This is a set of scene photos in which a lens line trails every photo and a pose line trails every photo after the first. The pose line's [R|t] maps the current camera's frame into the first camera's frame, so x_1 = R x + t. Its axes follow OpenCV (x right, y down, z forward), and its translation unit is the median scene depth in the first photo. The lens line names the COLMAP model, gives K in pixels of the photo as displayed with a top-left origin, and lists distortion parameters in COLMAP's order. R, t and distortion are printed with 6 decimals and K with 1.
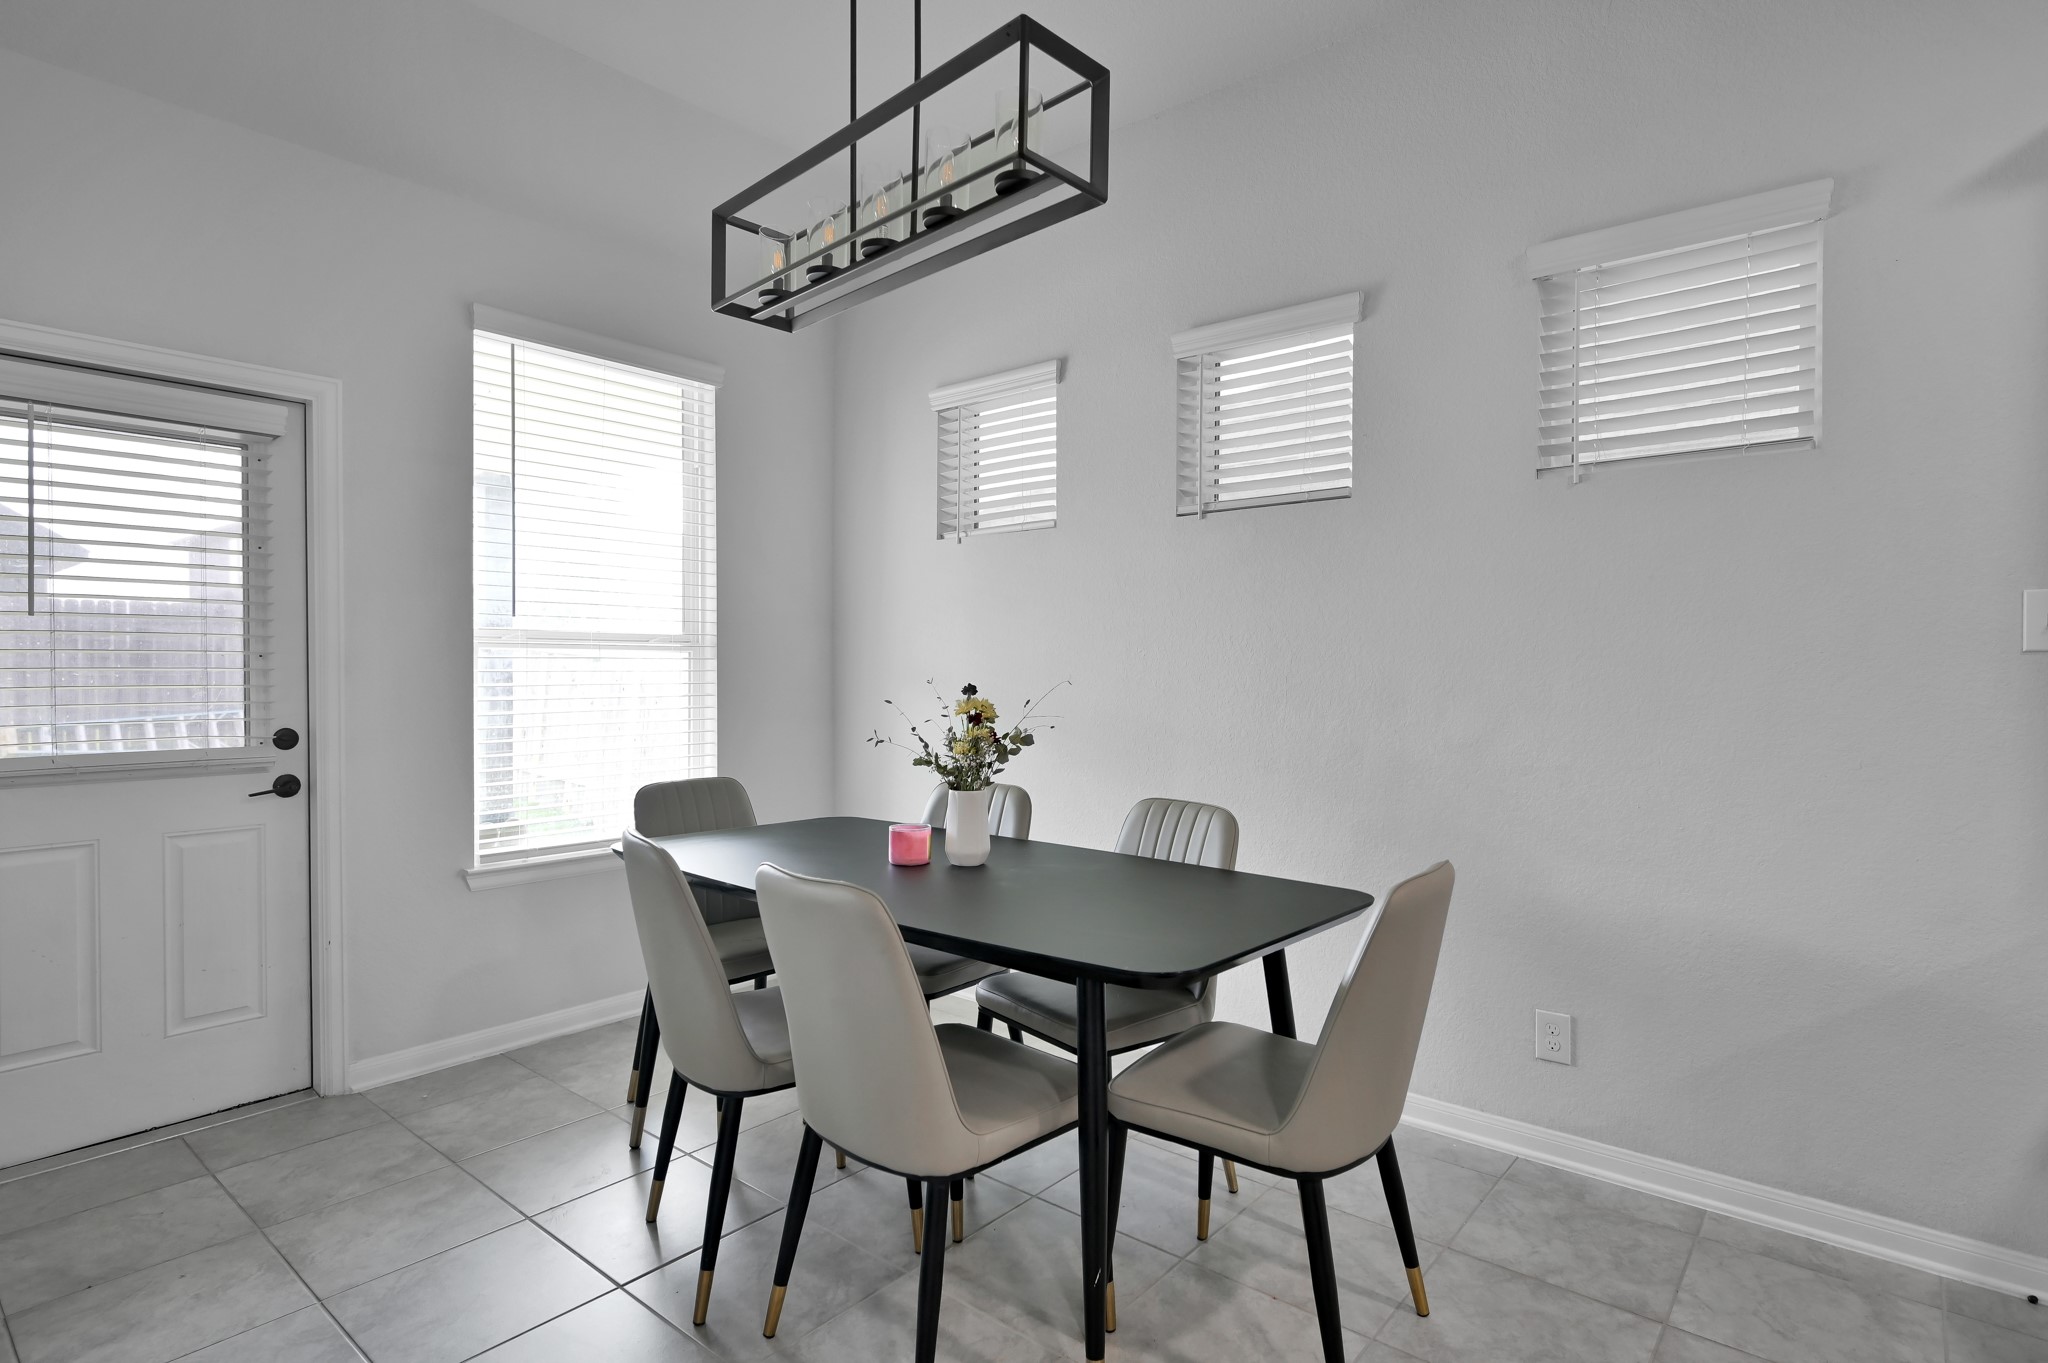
lens RADIAL K [[1063.8, 0, 1023.0], [0, 1063.8, 681.3], [0, 0, 1]] dist [0.002074, -0.000491]
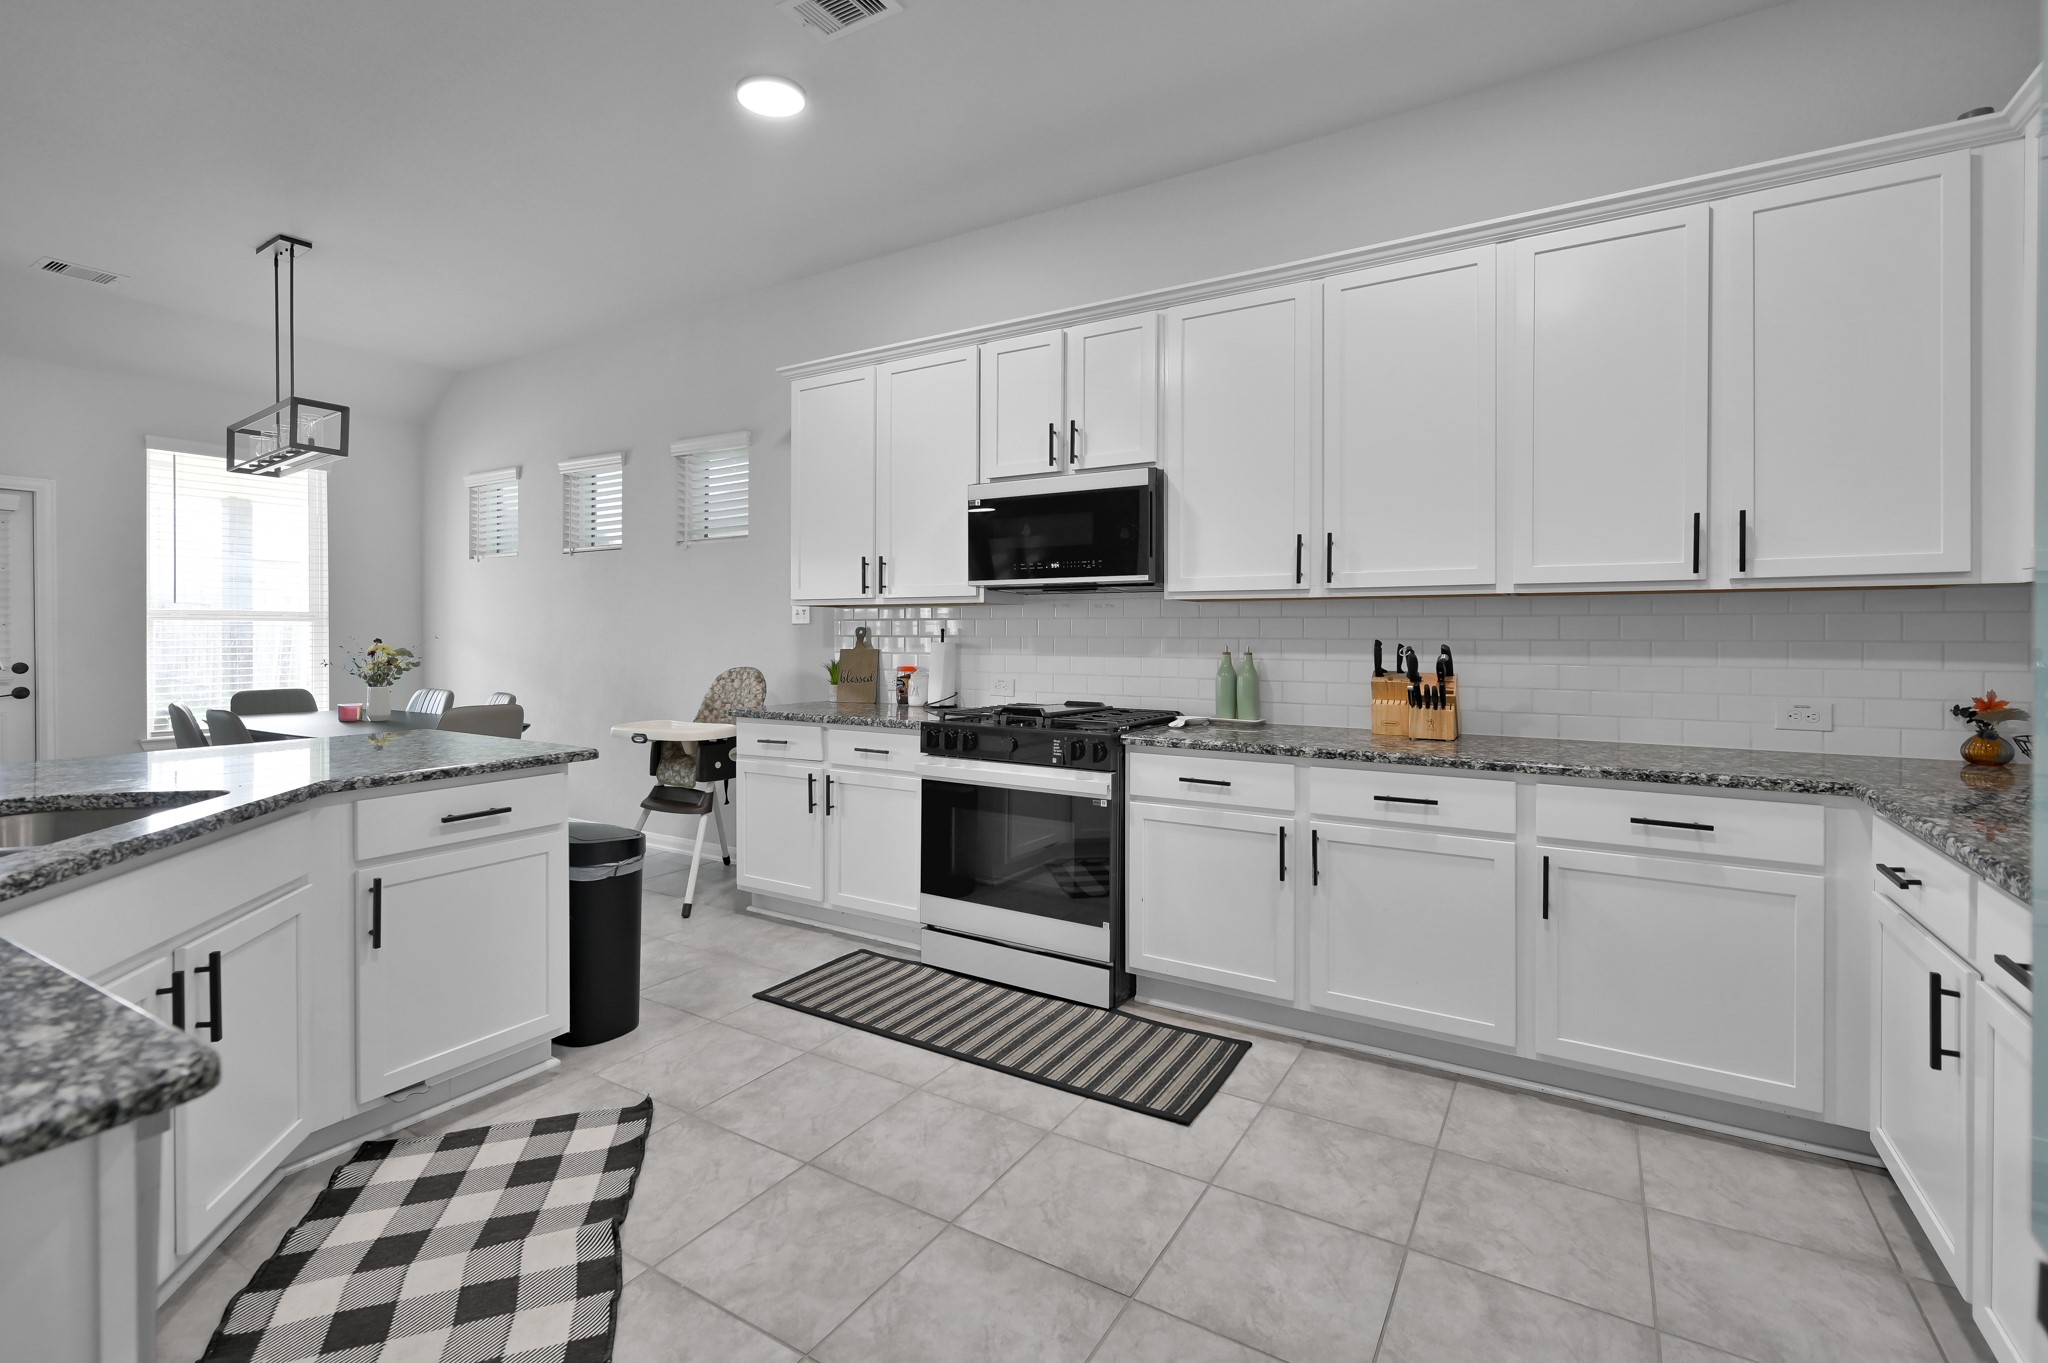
lens RADIAL K [[890.8, 0, 1036.7], [0, 890.8, 640.6], [0, 0, 1]] dist [-0.001021, -0.000142]
pose [[0.982696, -0.004479, 0.185173, 0.720430], [0.005139, 0.999982, -0.003083, 0.017383], [-0.185156, 0.003982, 0.982701, -0.809289]]
